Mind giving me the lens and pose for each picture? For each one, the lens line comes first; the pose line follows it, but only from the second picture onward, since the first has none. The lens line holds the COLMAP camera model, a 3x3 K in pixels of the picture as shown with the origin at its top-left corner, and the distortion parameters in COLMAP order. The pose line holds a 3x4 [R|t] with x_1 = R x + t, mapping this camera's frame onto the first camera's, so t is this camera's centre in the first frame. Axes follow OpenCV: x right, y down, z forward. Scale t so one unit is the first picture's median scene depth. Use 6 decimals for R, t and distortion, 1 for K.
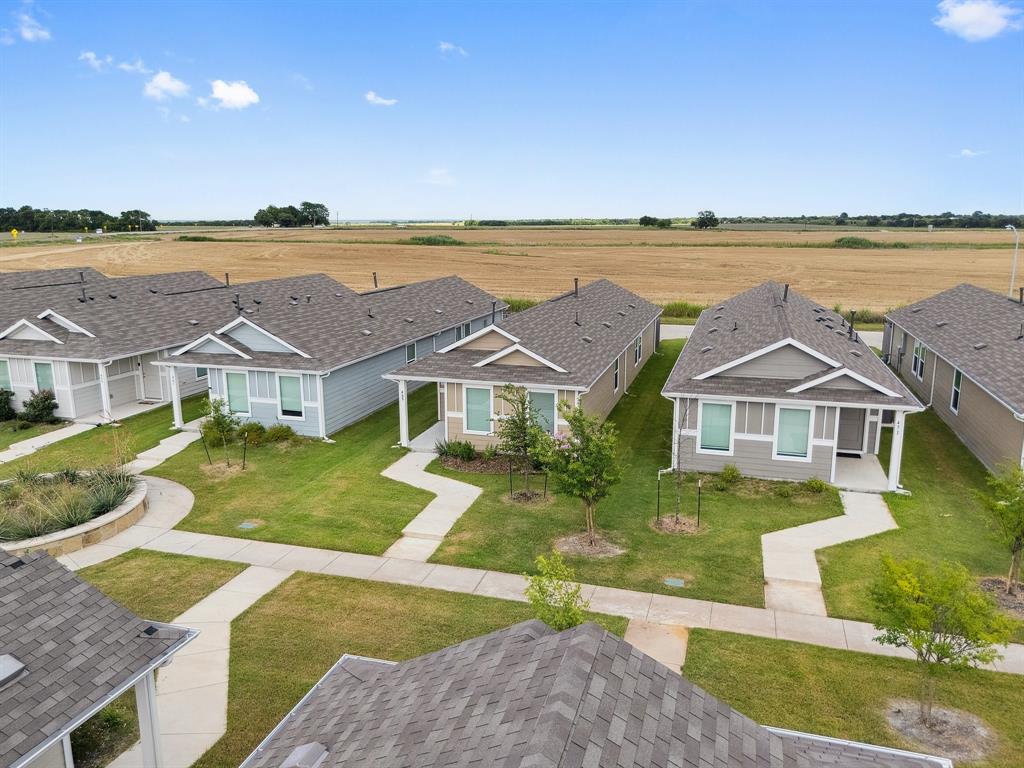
lens RADIAL K [[766.0, 0, 517.4], [0, 766.0, 383.8], [0, 0, 1]] dist [0.060477, -0.065541]
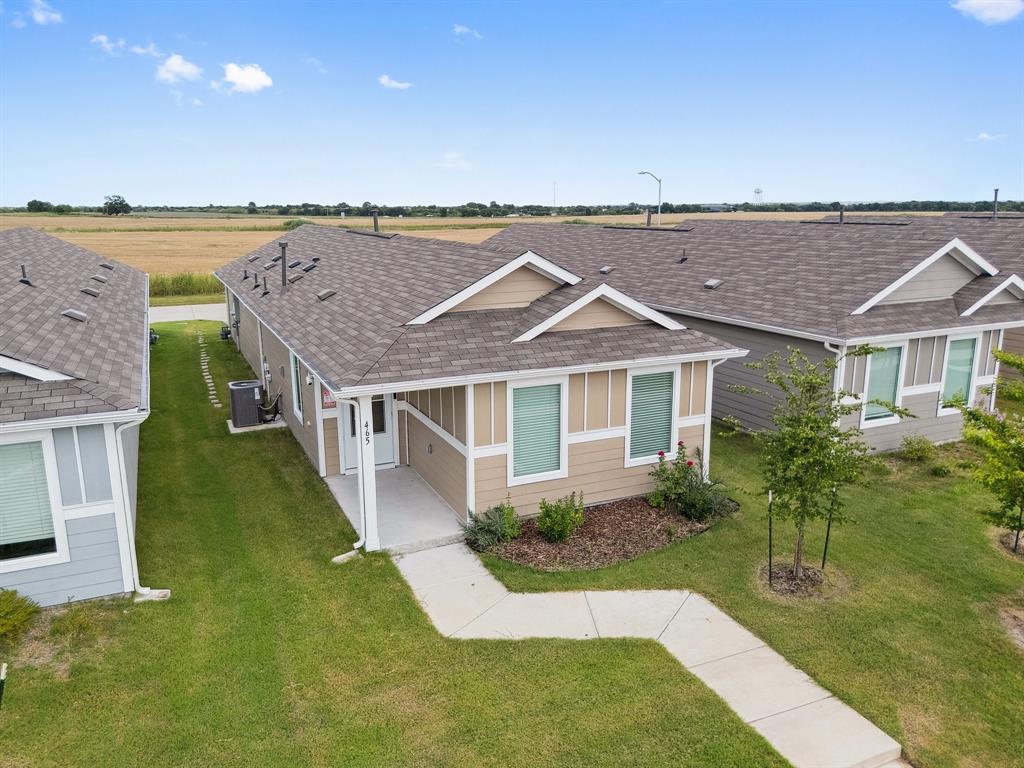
lens RADIAL K [[766.0, 0, 517.4], [0, 766.0, 383.8], [0, 0, 1]] dist [0.060477, -0.065541]
pose [[0.749549, -0.148939, 0.644975, -0.353893], [0.141529, 0.987886, 0.063649, -0.026354], [-0.646642, 0.043575, 0.761548, 0.620883]]
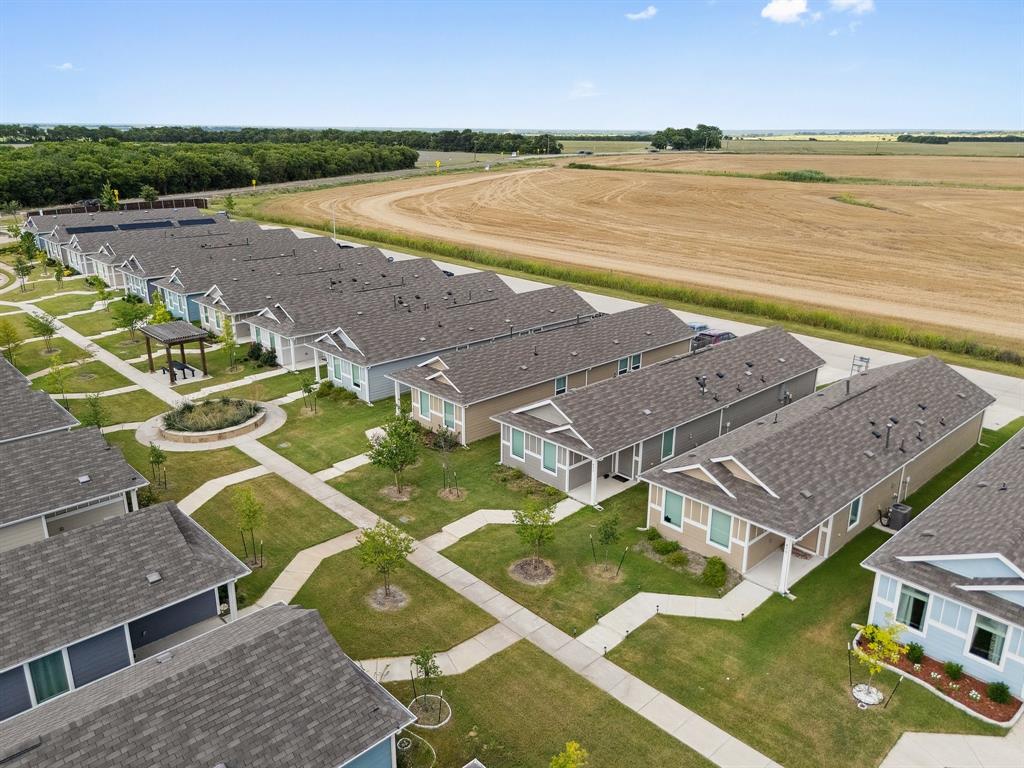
lens RADIAL K [[772.3, 0, 517.1], [0, 772.3, 384.1], [0, 0, 1]] dist [0.066316, -0.072128]
pose [[0.865758, 0.166008, -0.472127, 0.897396], [-0.113481, 0.983928, 0.137872, -0.261051], [0.487426, -0.065786, 0.870682, -0.375203]]
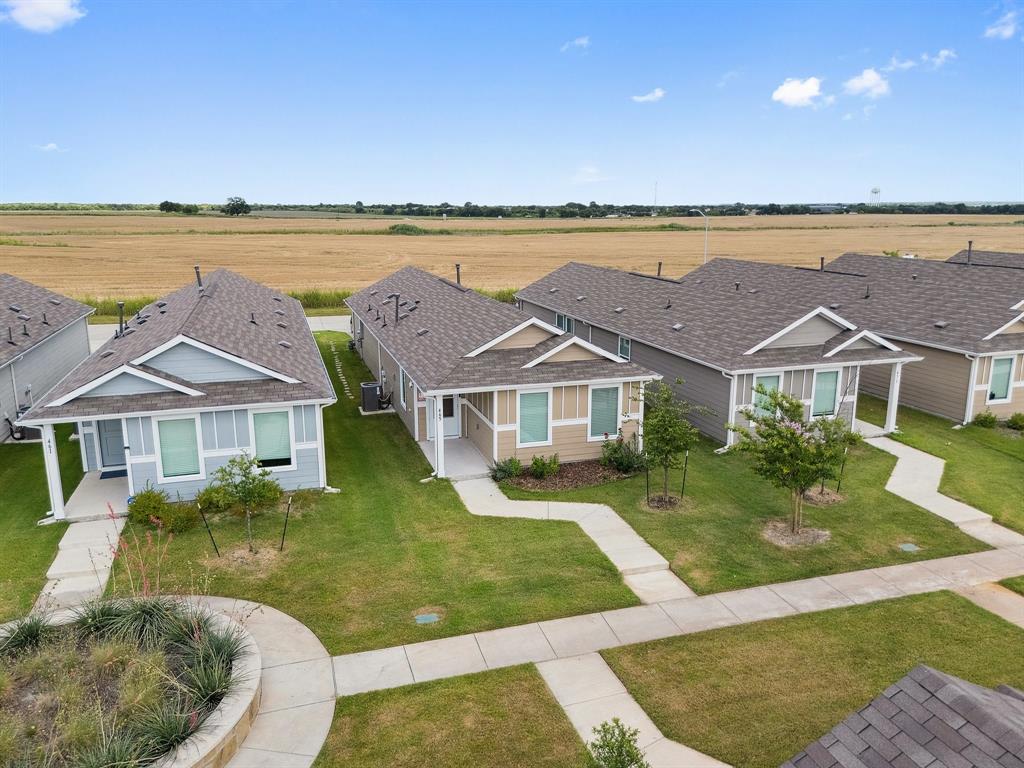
lens RADIAL K [[772.3, 0, 517.1], [0, 772.3, 384.1], [0, 0, 1]] dist [0.066316, -0.072128]
pose [[0.827460, -0.122412, 0.548020, -0.519221], [0.114927, 0.992209, 0.048101, -0.045741], [-0.549638, 0.023180, 0.835081, 0.277957]]
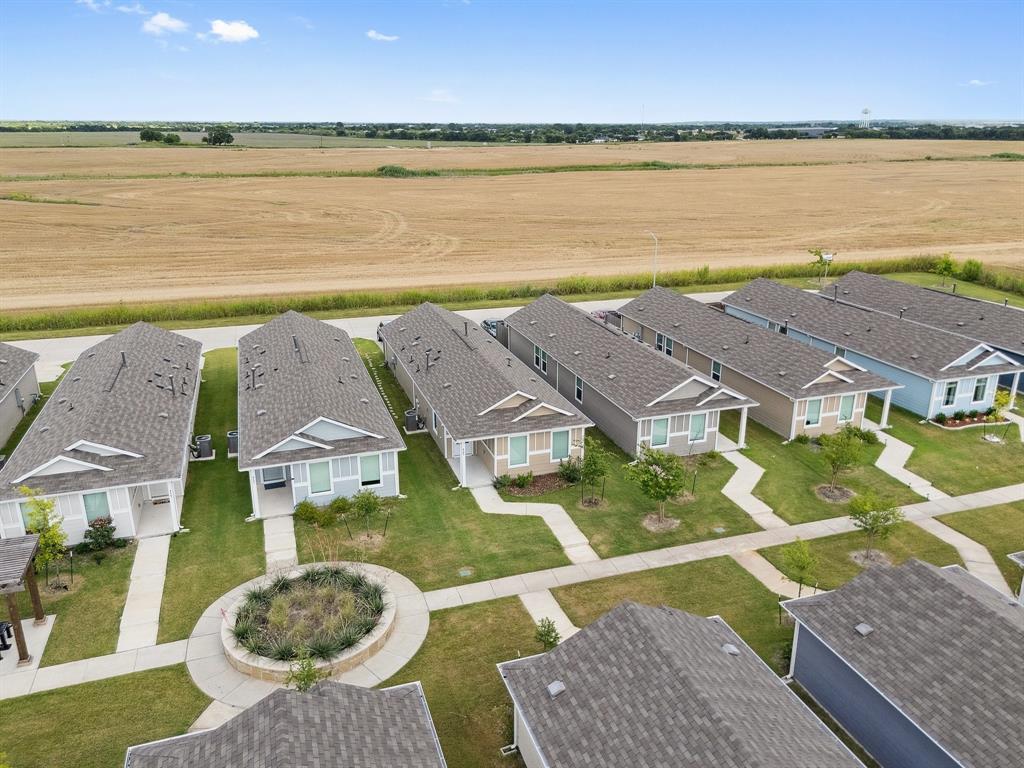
lens RADIAL K [[772.3, 0, 517.1], [0, 772.3, 384.1], [0, 0, 1]] dist [0.066316, -0.072128]
pose [[0.816957, -0.179366, 0.548096, -0.805083], [0.116535, 0.982141, 0.147709, -0.296148], [-0.564802, -0.056800, 0.823269, -0.188687]]
